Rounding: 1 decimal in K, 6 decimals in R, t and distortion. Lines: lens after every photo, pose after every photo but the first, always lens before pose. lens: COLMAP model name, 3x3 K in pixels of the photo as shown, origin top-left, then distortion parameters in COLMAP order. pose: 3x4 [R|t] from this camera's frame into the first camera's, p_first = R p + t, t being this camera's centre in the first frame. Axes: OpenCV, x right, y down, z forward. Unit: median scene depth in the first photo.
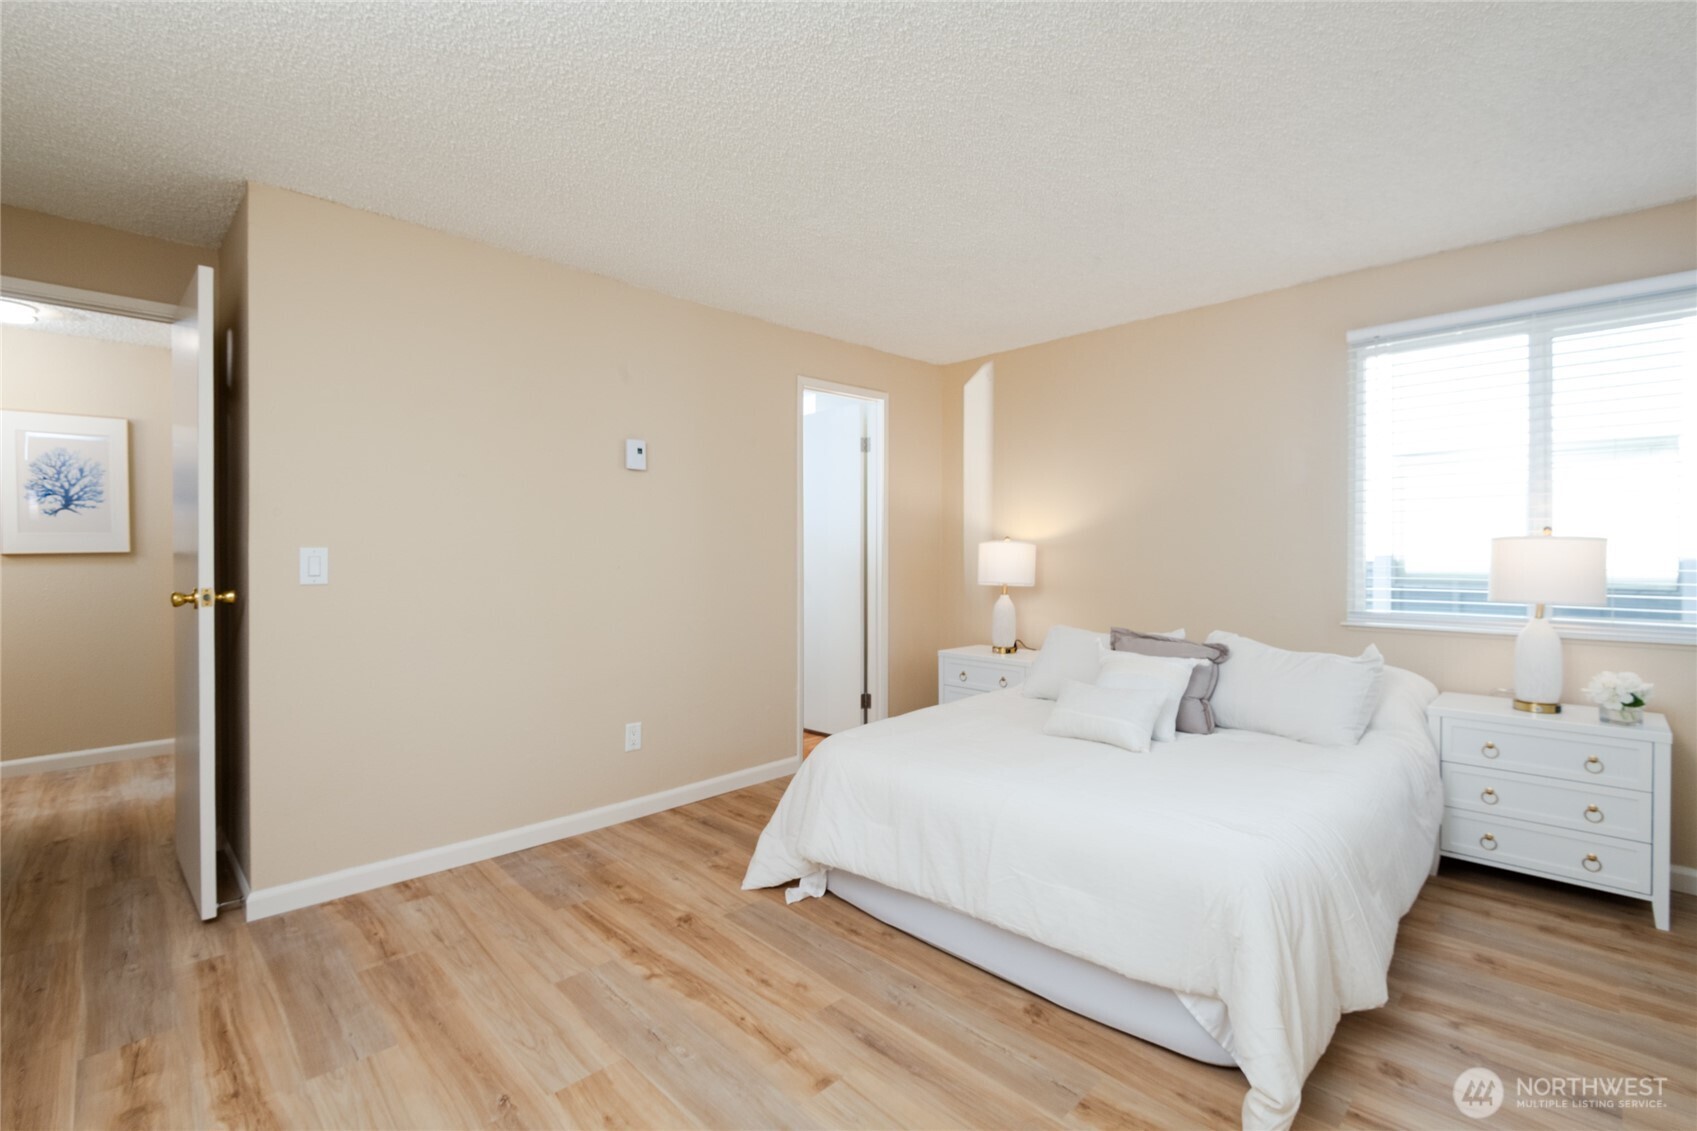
lens RADIAL K [[762.5, 0, 849.5], [0, 762.5, 555.9], [0, 0, 1]] dist [0.036345, -0.024692]
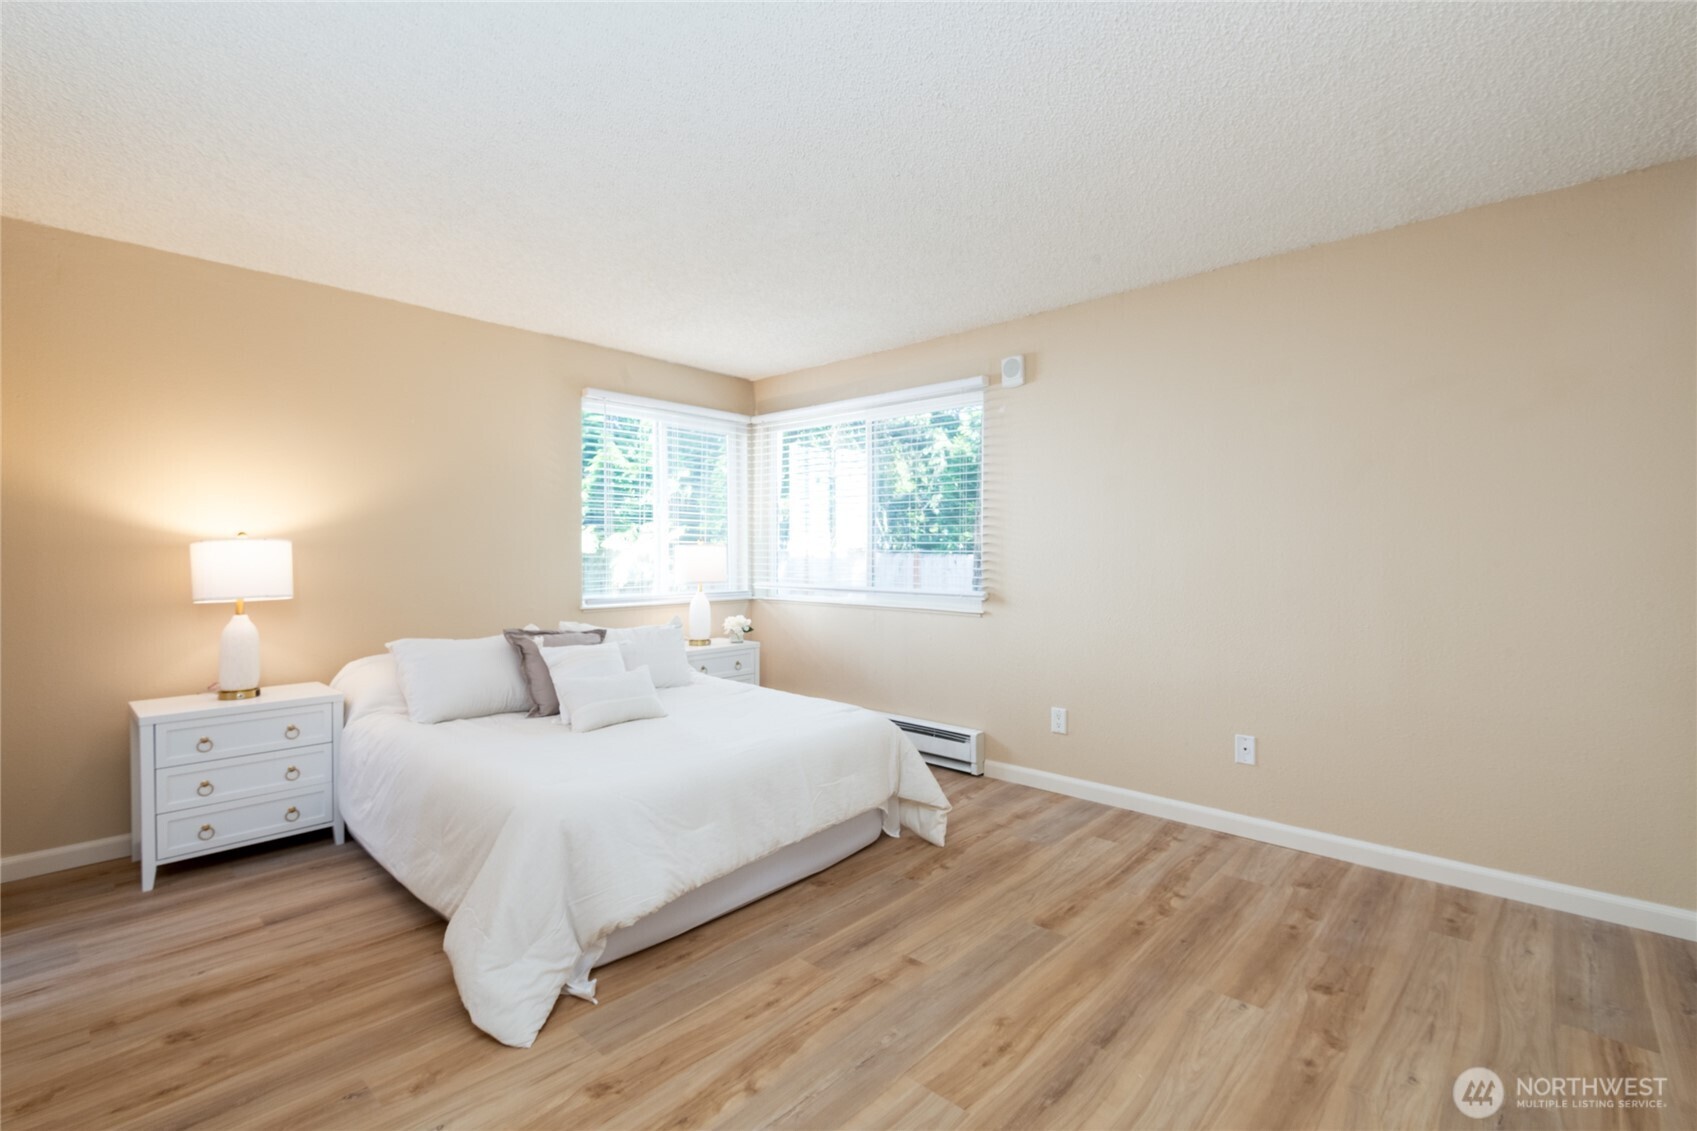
lens RADIAL K [[745.2, 0, 851.6], [0, 745.2, 613.4], [0, 0, 1]] dist [0.000519, 0.000099]
pose [[-0.058226, -0.078702, 0.995196, -0.937423], [0.001101, 0.996882, 0.078899, -0.006927], [-0.998303, 0.005690, -0.057958, 0.884351]]
